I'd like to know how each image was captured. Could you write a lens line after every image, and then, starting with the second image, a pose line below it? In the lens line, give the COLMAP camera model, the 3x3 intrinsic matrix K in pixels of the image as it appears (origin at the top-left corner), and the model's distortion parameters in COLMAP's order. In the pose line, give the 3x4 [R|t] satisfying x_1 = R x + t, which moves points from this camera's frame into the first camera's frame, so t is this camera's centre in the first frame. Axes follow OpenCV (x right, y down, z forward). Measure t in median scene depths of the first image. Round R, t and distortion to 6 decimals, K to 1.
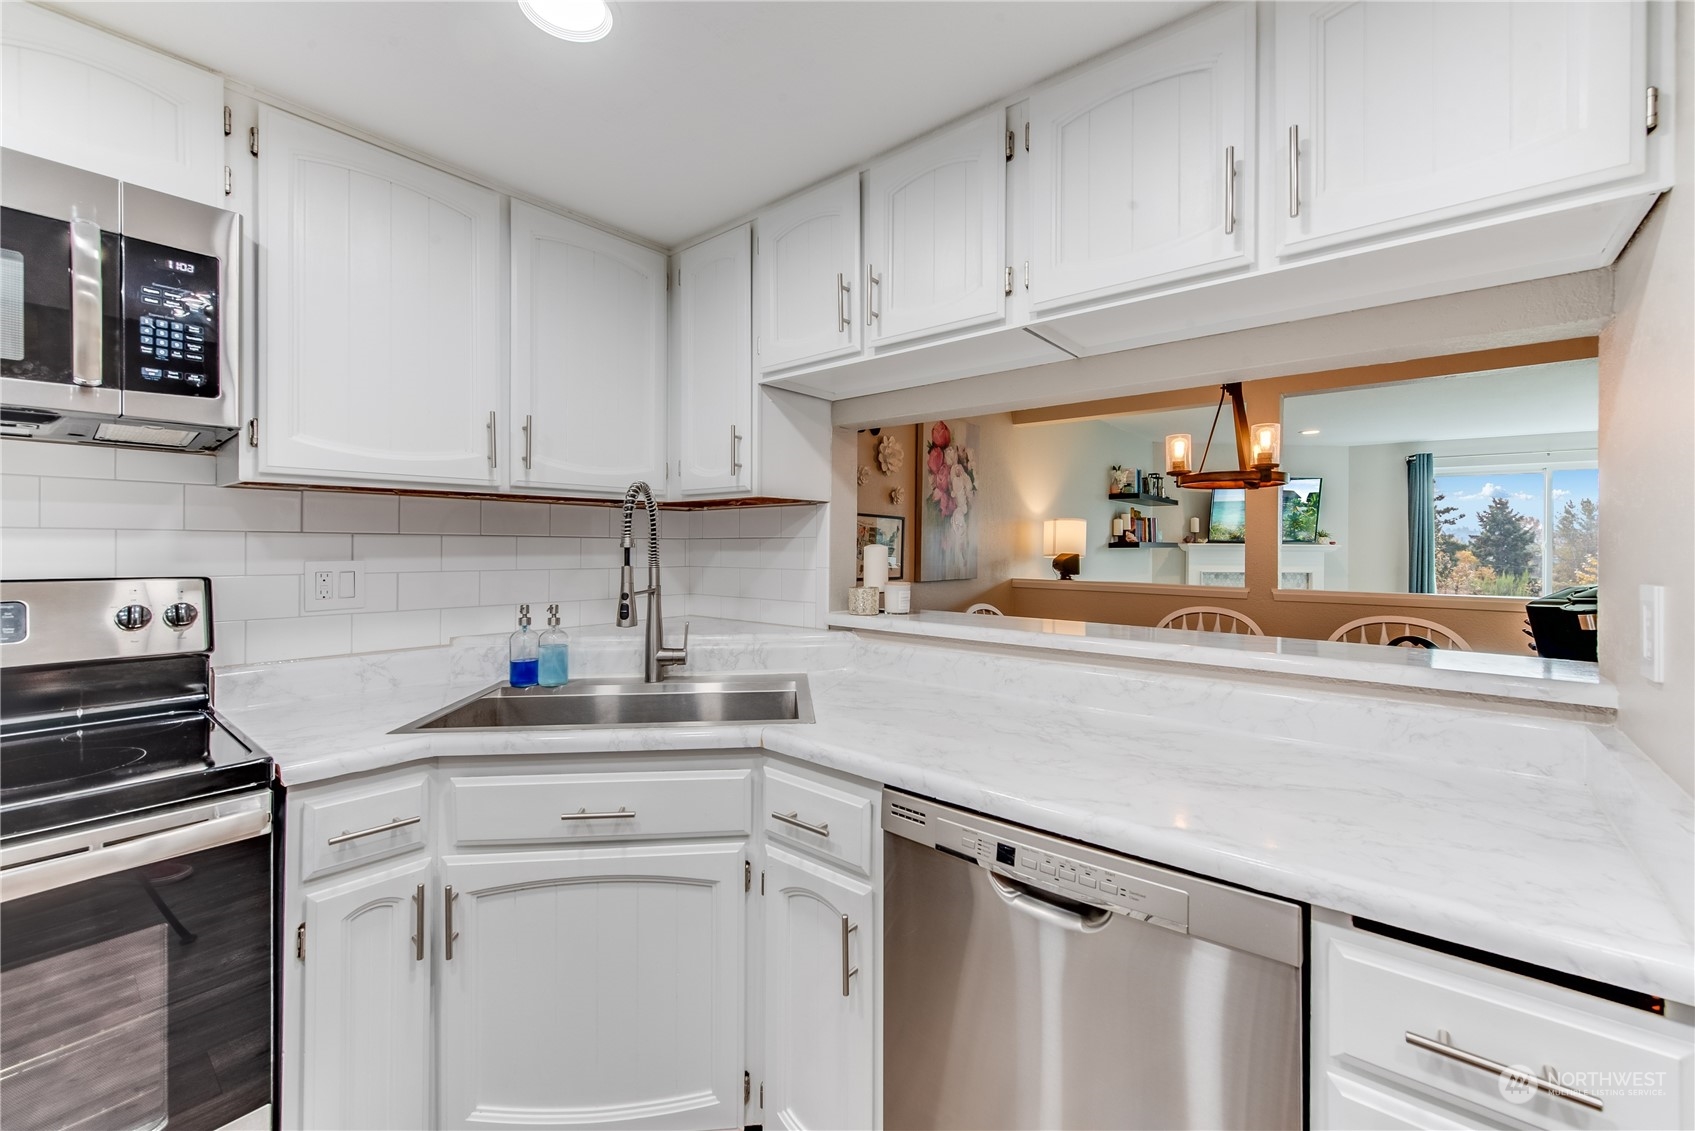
lens RADIAL K [[674.2, 0, 837.2], [0, 674.2, 543.1], [0, 0, 1]] dist [0.008476, -0.000881]
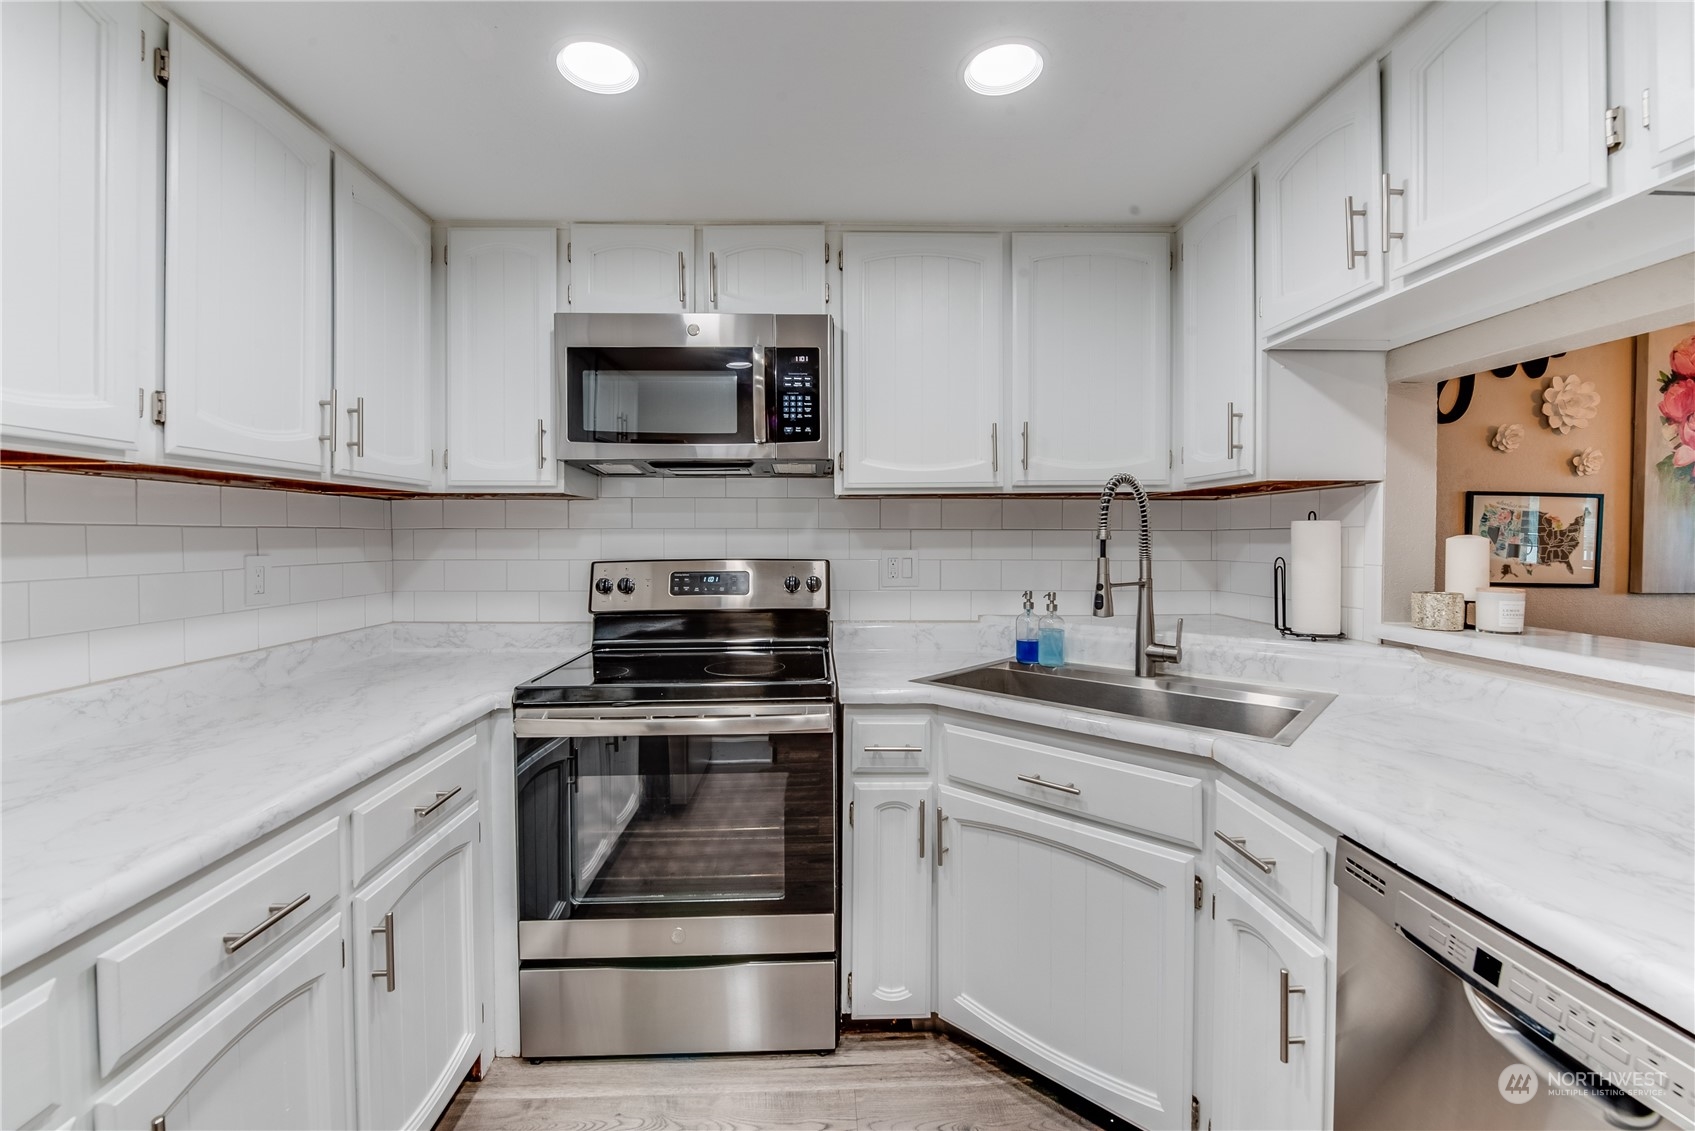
lens RADIAL K [[686.3, 0, 847.5], [0, 686.3, 541.1], [0, 0, 1]] dist [-0.007636, -0.001010]
pose [[0.676468, 0.000349, -0.736472, 0.186211], [0.004957, 0.999975, 0.005028, 0.001628], [0.736455, -0.007052, 0.676449, 0.010857]]
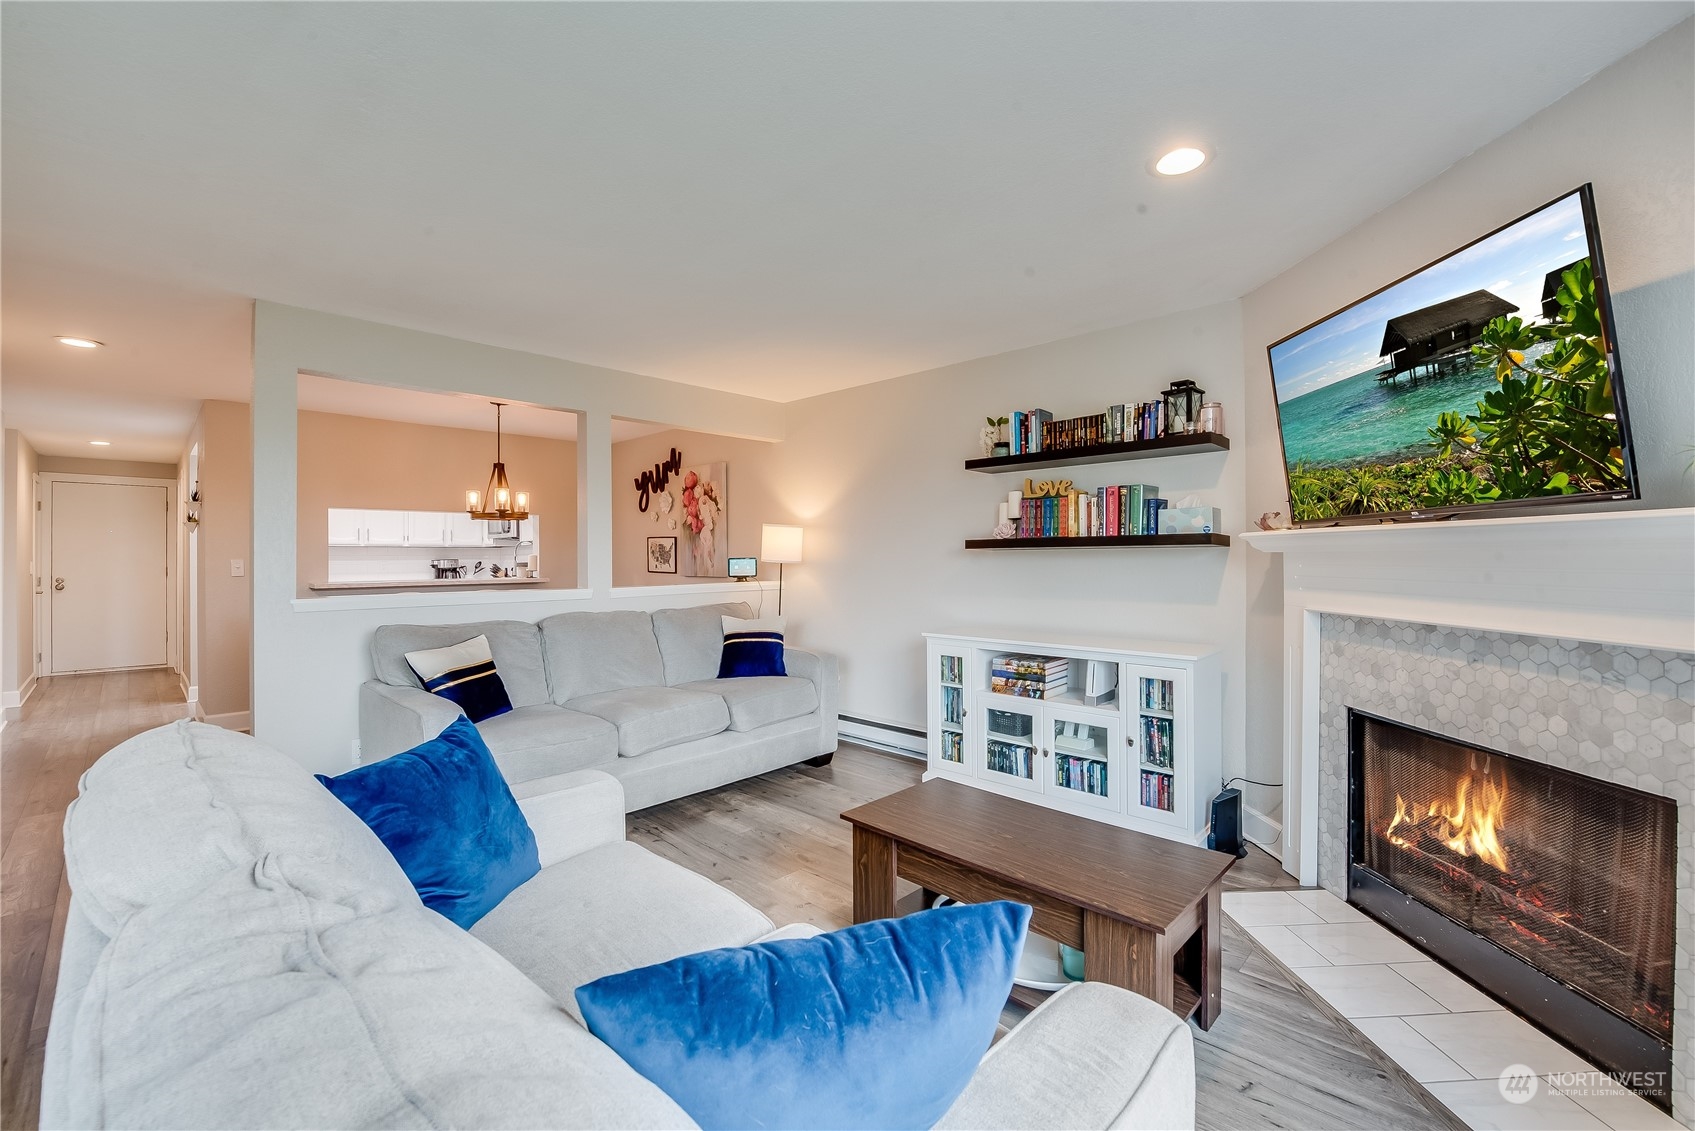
lens RADIAL K [[686.3, 0, 809.1], [0, 686.3, 559.0], [0, 0, 1]] dist [-0.007636, -0.001010]
pose [[-0.086588, -0.006491, -0.996223, 3.689110], [0.007200, 0.999949, -0.007141, 0.066183], [0.996218, -0.007791, -0.086537, 3.093738]]
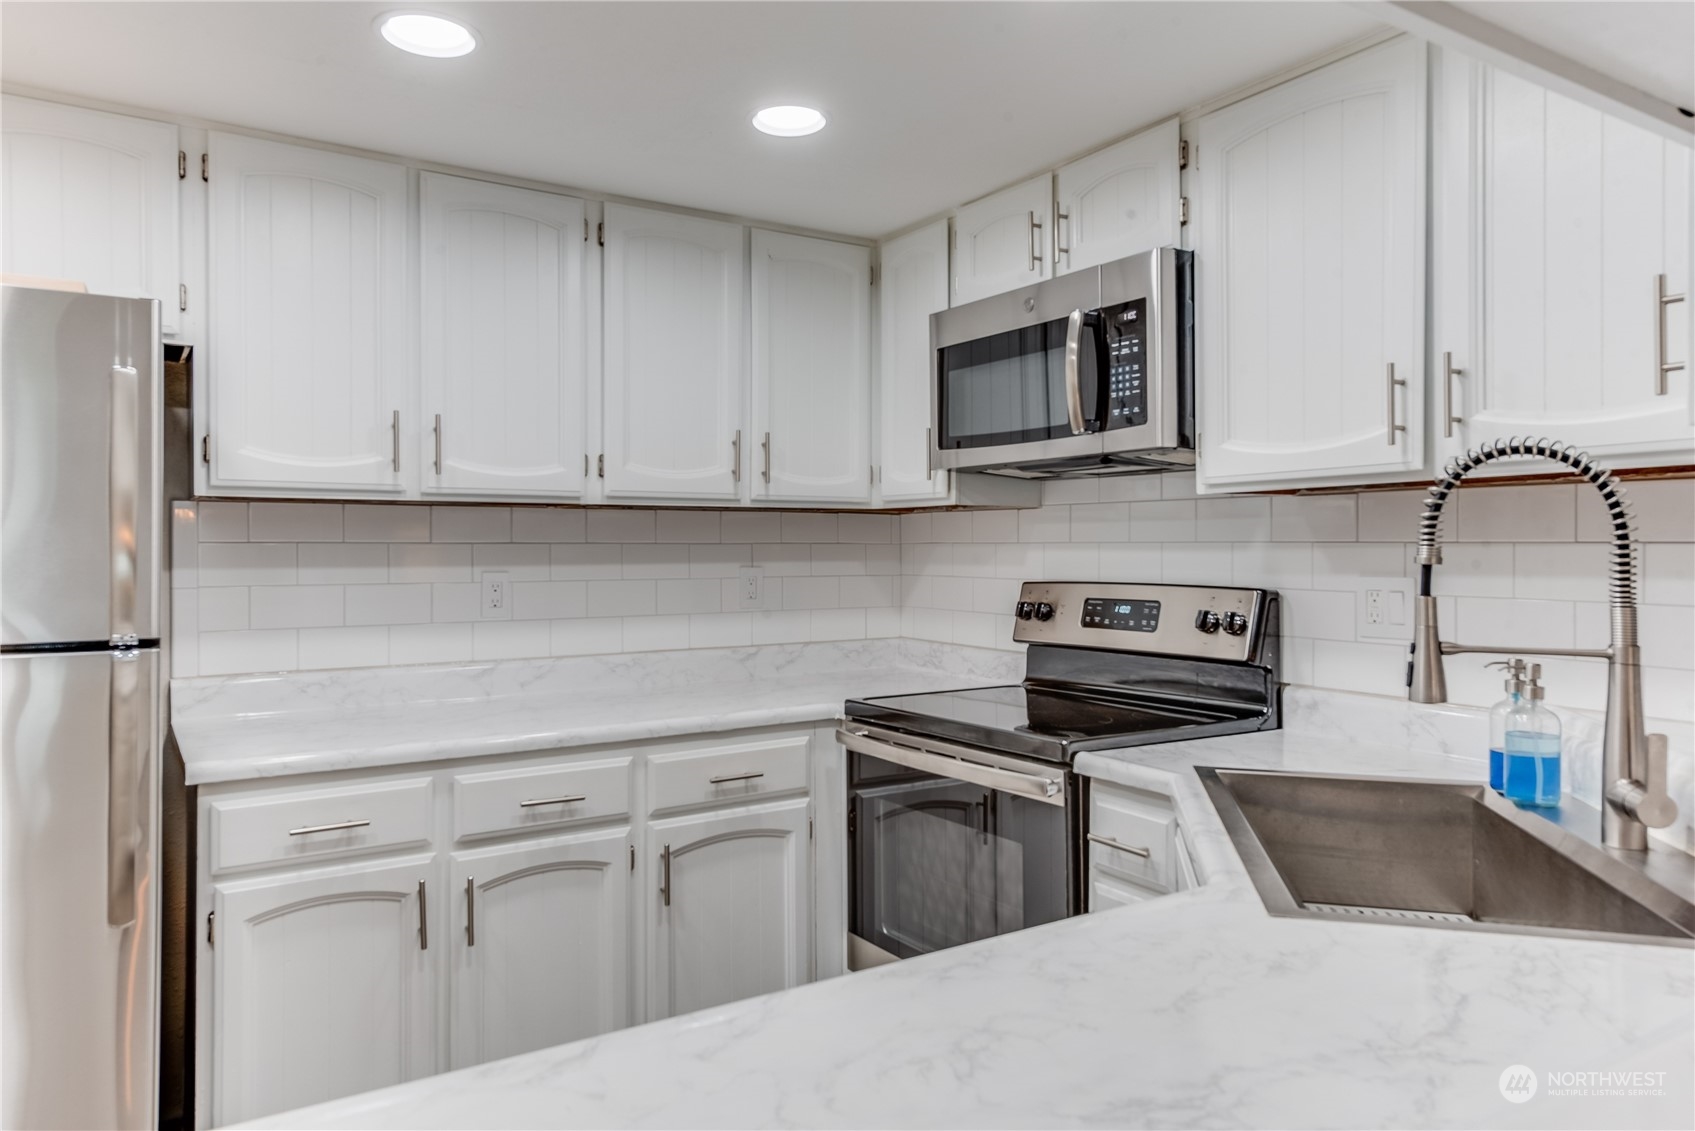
lens RADIAL K [[1110.5, 0, 870.3], [0, 1110.5, 540.0], [0, 0, 1]] dist [0.022049, 0.000546]
pose [[-0.261889, -0.010782, -0.965038, 0.700287], [-0.000359, 0.999939, -0.011074, -0.002668], [0.965098, -0.002554, -0.261876, 0.767982]]
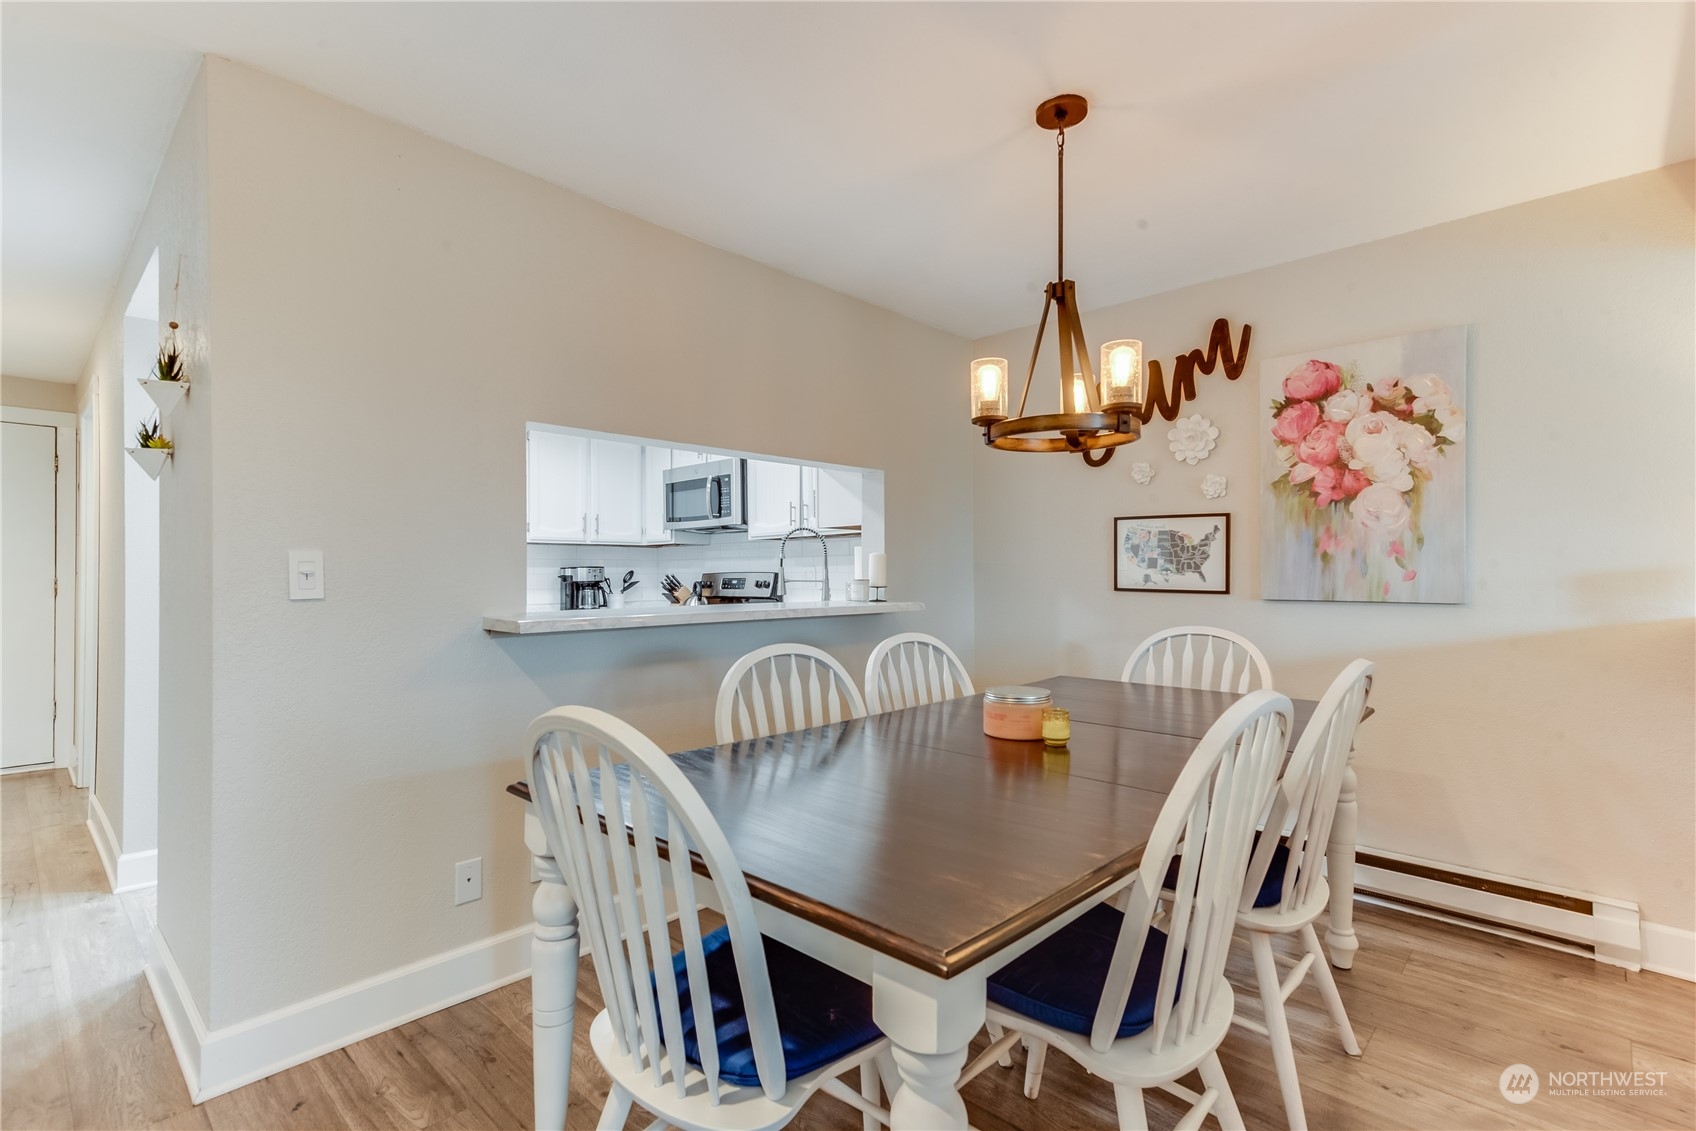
lens RADIAL K [[783.3, 0, 837.4], [0, 783.3, 572.7], [0, 0, 1]] dist [0.004955, 0.003653]
pose [[-0.054381, -0.006533, -0.998499, 2.106205], [0.007475, 0.999948, -0.006949, 0.067349], [0.998492, -0.007841, -0.054329, 1.270032]]
